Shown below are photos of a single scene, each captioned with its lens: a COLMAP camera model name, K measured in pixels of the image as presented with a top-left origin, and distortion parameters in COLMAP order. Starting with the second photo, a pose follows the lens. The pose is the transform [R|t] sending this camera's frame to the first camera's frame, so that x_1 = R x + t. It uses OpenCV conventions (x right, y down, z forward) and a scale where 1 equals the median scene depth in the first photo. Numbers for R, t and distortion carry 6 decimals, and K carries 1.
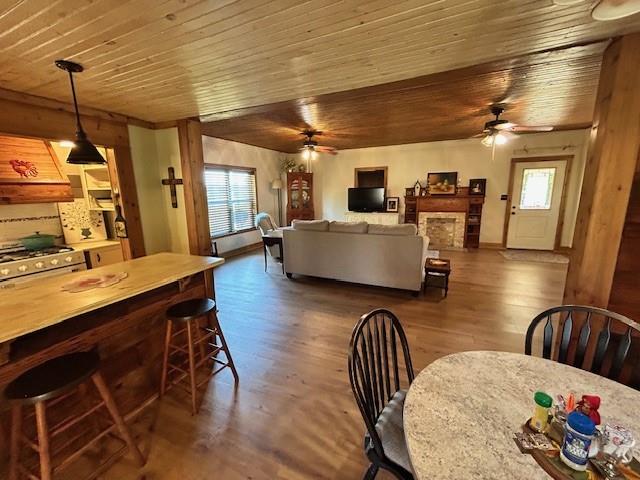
lens RADIAL K [[258.5, 0, 319.5], [0, 258.5, 239.7], [0, 0, 1]] dist [-0.001499, -0.000050]
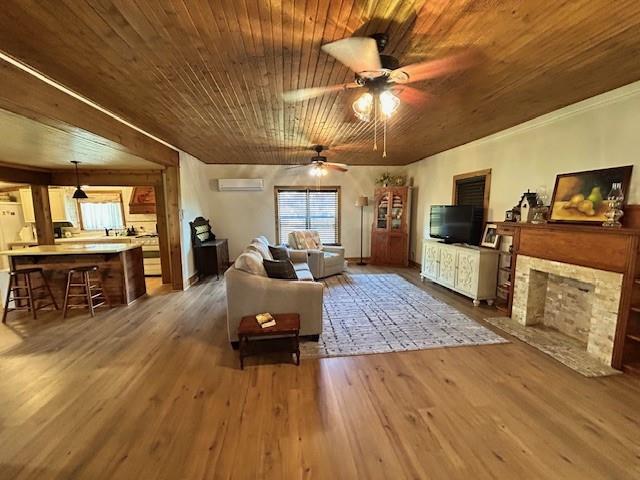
lens RADIAL K [[258.5, 0, 319.1], [0, 258.5, 238.7], [0, 0, 1]] dist [-0.001499, -0.000050]
pose [[0.522175, 0.113741, -0.845220, 0.676587], [-0.160974, 0.986397, 0.033289, -0.103353], [0.837509, 0.118676, 0.533381, 0.460446]]
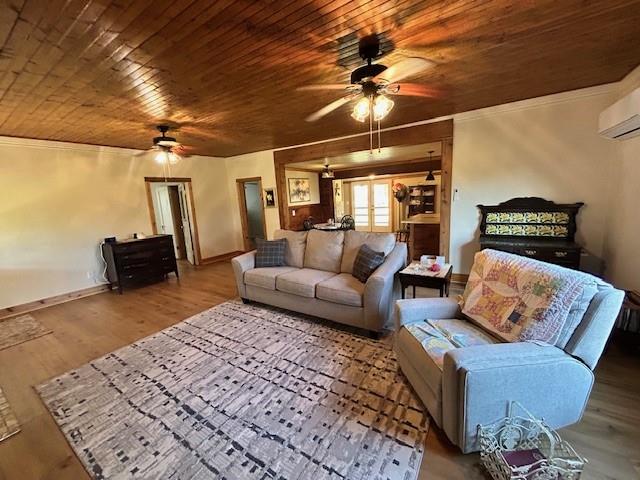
lens RADIAL K [[258.5, 0, 318.2], [0, 258.5, 242.2], [0, 0, 1]] dist [-0.001499, -0.000050]
pose [[-0.984816, 0.044477, 0.167806, -0.010547], [0.103026, 0.927734, 0.358741, -0.248159], [-0.139723, 0.370582, -0.918230, 1.248574]]
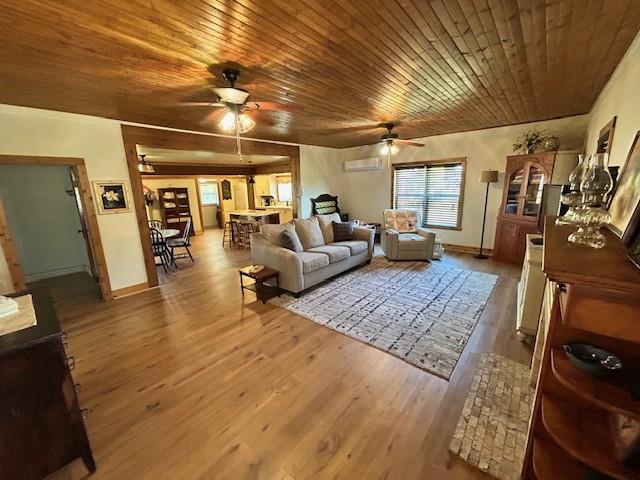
lens RADIAL K [[258.5, 0, 319.4], [0, 258.5, 240.0], [0, 0, 1]] dist [-0.001499, -0.000050]
pose [[-0.285169, 0.227873, -0.930995, 0.818374], [-0.146443, 0.949565, 0.277274, -0.210360], [0.947224, 0.215408, -0.237417, 0.910024]]
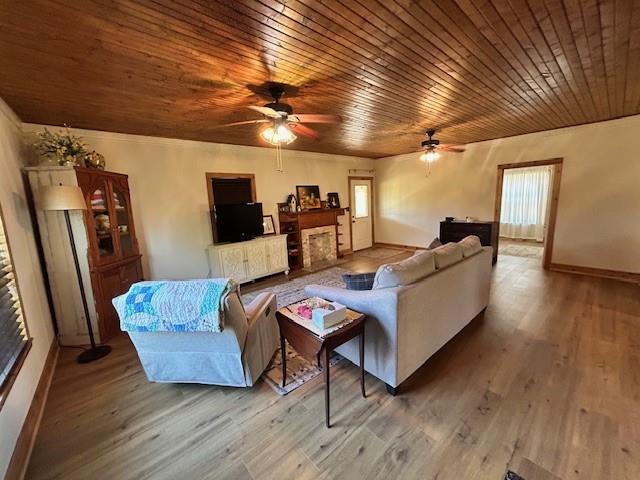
lens RADIAL K [[258.5, 0, 318.9], [0, 258.5, 238.5], [0, 0, 1]] dist [-0.001499, -0.000050]
pose [[0.415885, -0.138317, 0.898837, -0.407609], [0.208871, 0.976472, 0.053621, -0.127700], [-0.885106, 0.165441, 0.434990, 0.652336]]
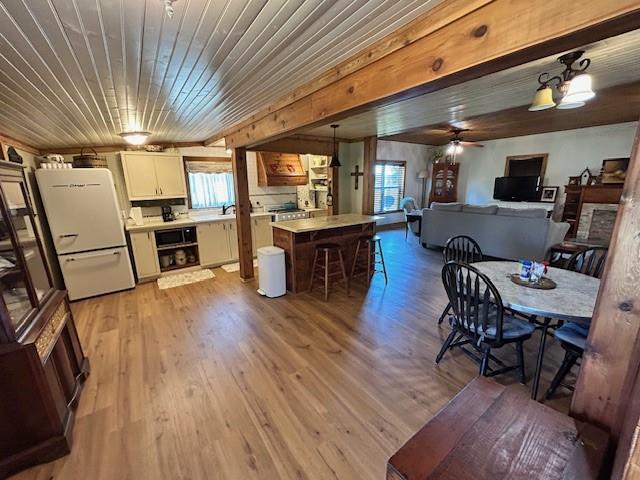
lens RADIAL K [[258.5, 0, 319.8], [0, 258.5, 239.0], [0, 0, 1]] dist [-0.001499, -0.000050]
pose [[0.861303, 0.112306, -0.495525, 0.054208], [-0.094041, 0.993652, 0.061743, 0.058545], [0.499314, -0.006580, 0.866396, -0.294781]]
